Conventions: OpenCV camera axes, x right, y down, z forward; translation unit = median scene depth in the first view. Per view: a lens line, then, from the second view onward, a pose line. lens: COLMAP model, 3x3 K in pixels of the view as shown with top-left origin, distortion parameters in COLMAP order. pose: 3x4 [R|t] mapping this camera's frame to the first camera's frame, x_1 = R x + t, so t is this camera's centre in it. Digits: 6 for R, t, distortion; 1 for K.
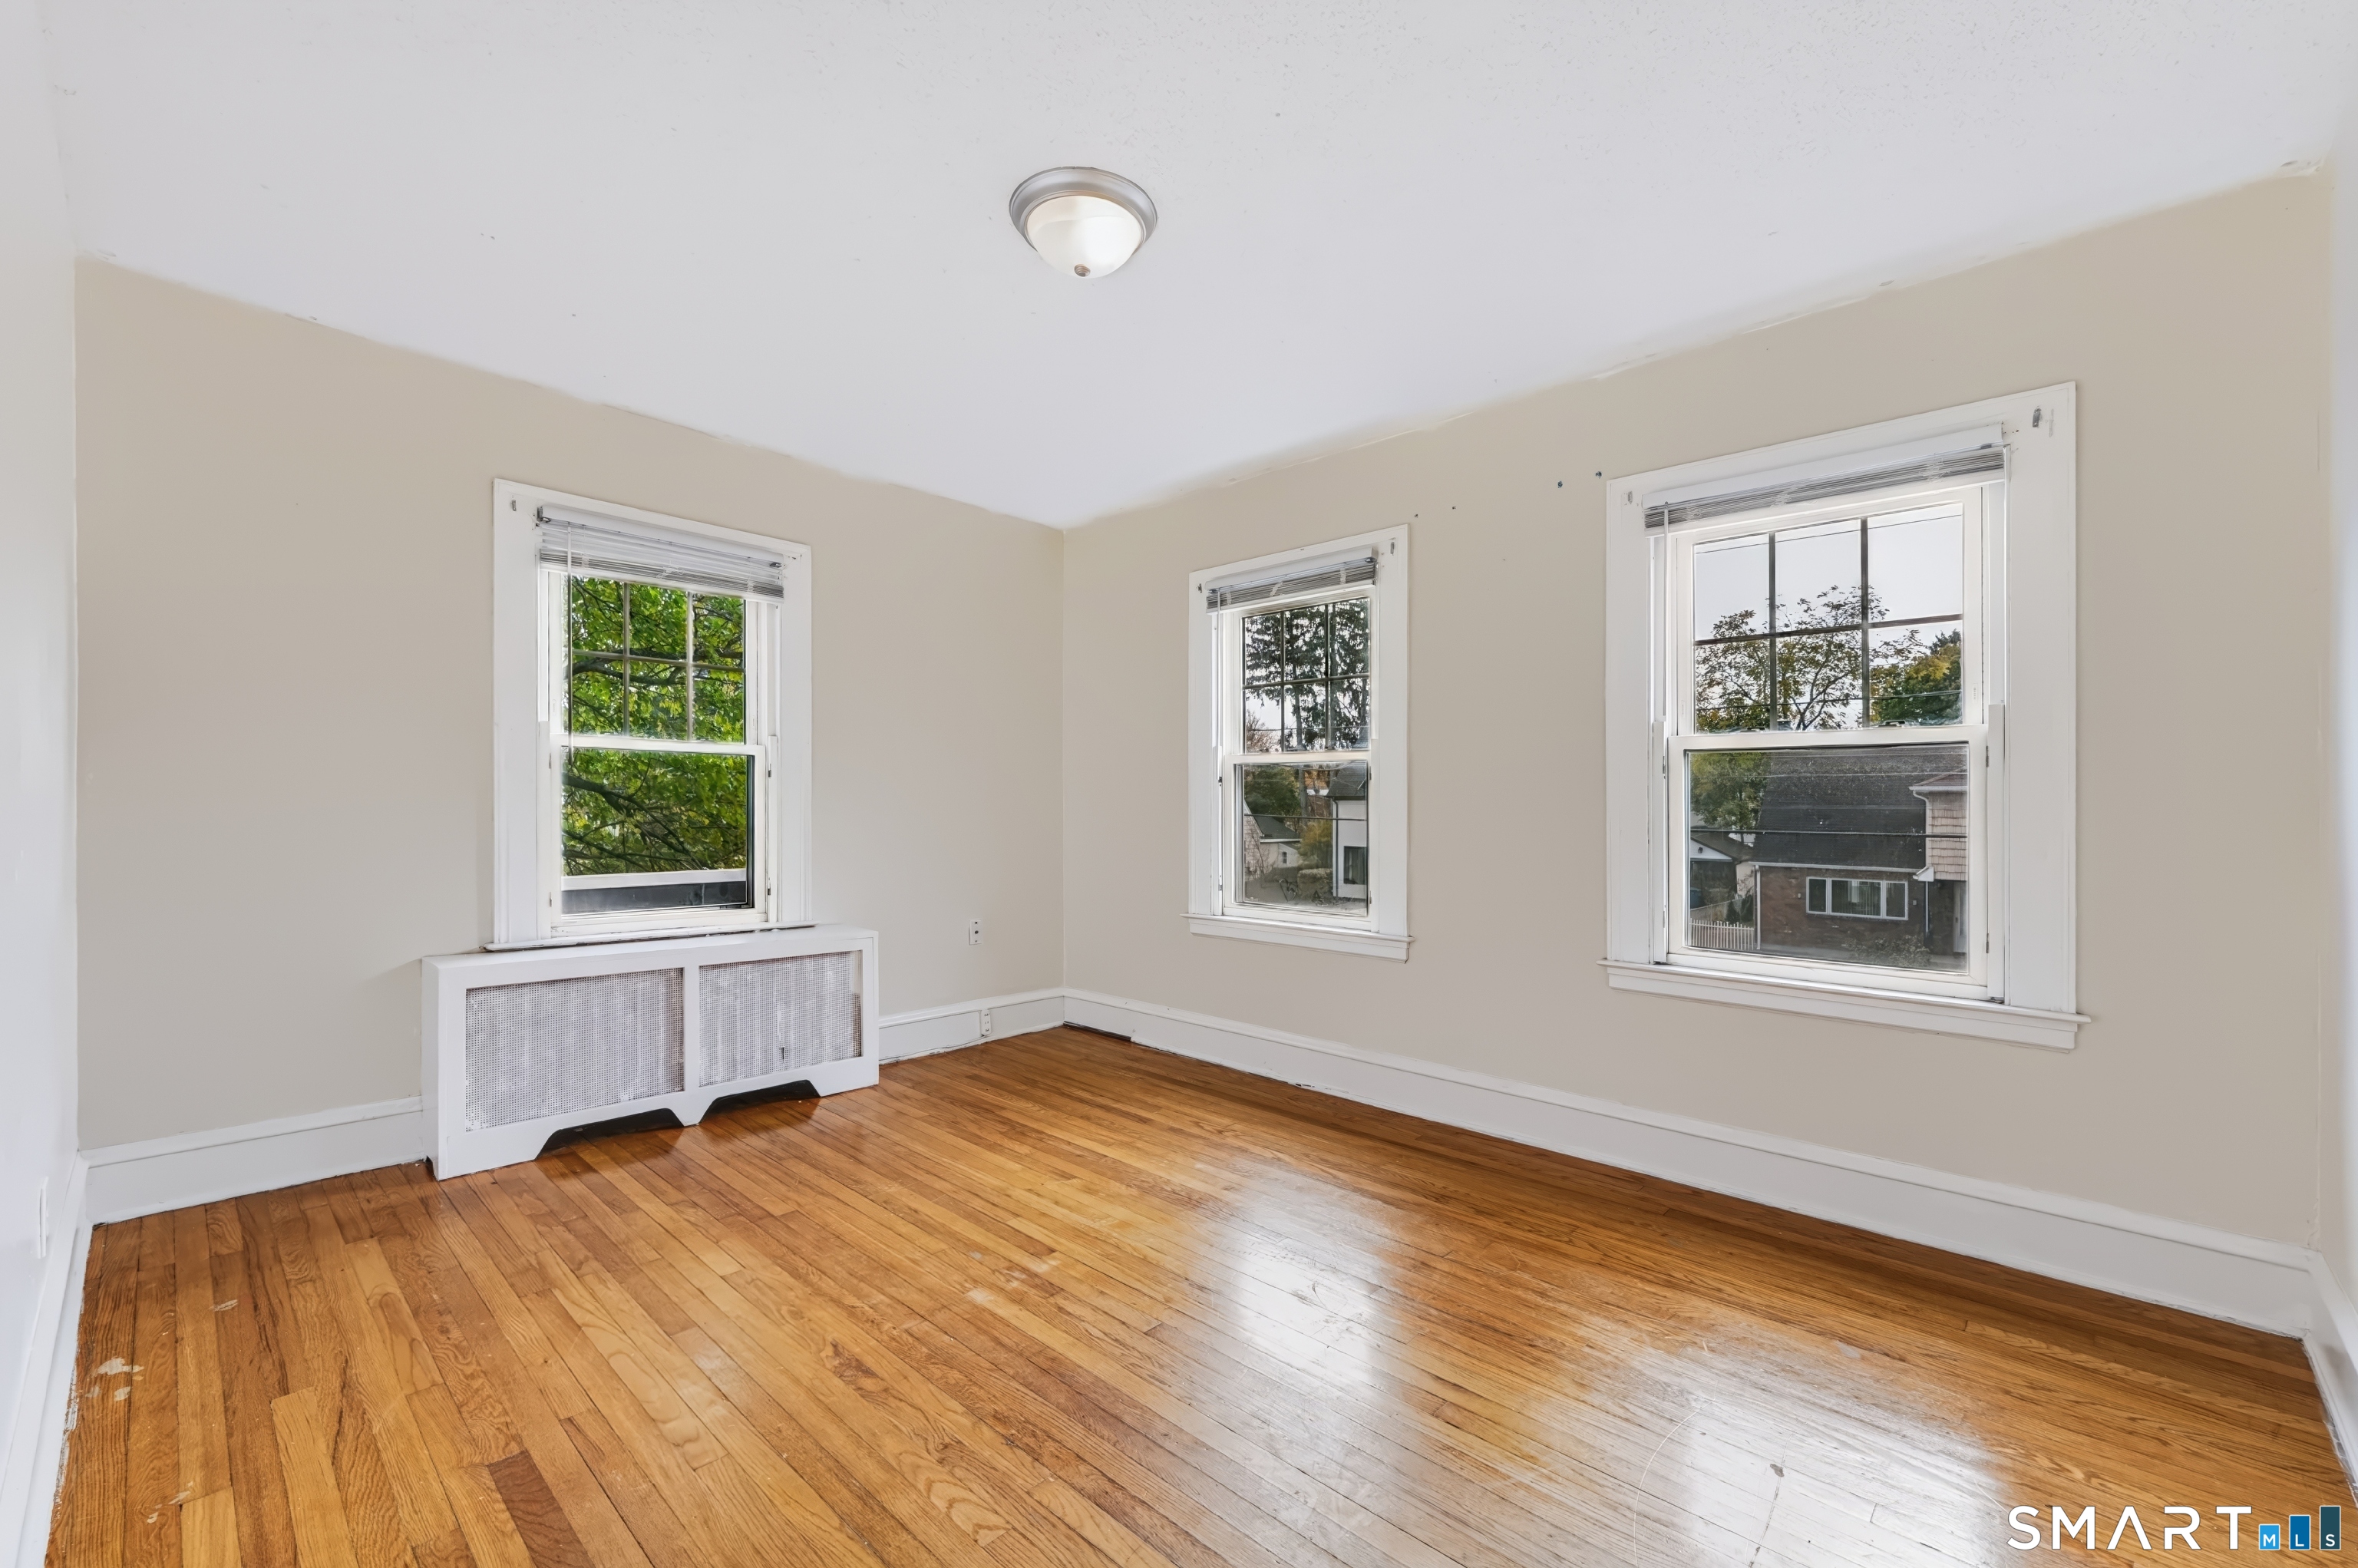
lens RADIAL K [[963.5, 0, 1174.8], [0, 963.5, 766.9], [0, 0, 1]] dist [0.000126, -0.000098]
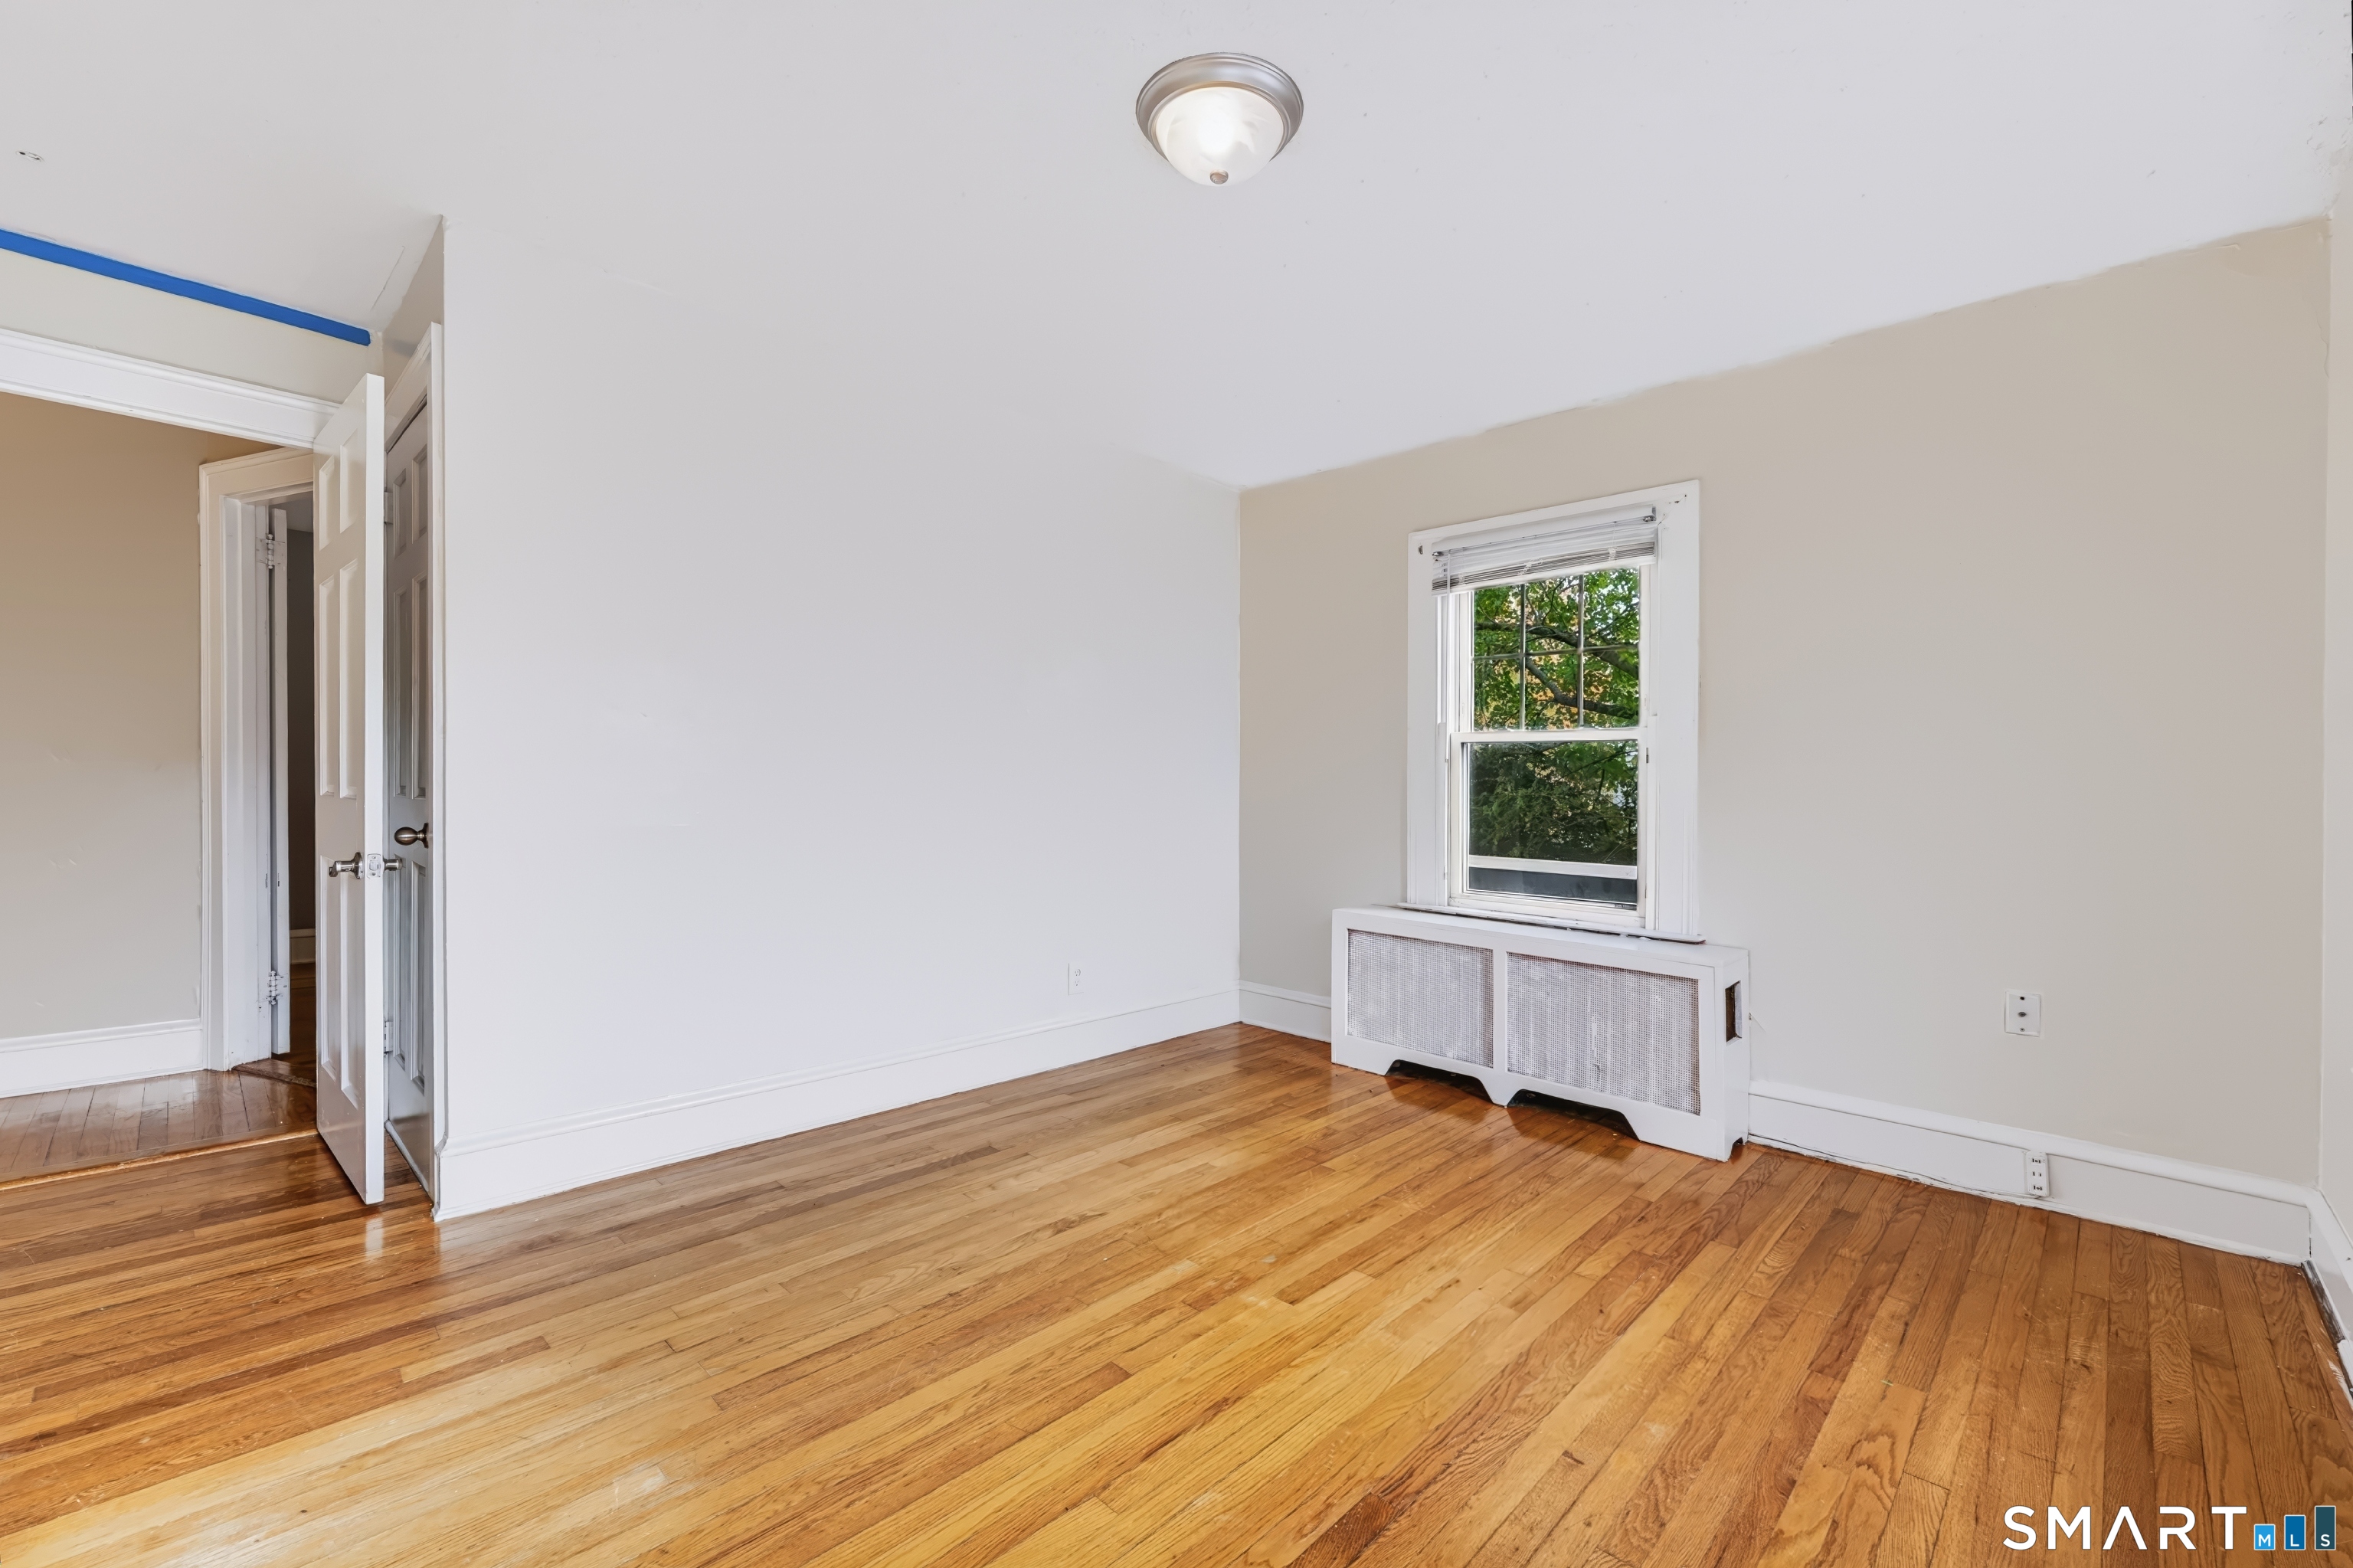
lens RADIAL K [[981.8, 0, 1158.8], [0, 981.8, 781.6], [0, 0, 1]] dist [0.002240, -0.002344]
pose [[-0.019589, -0.014261, -0.999706, 0.551838], [0.024899, 0.999581, -0.014748, 0.033499], [0.999498, -0.025180, -0.019226, 0.658882]]
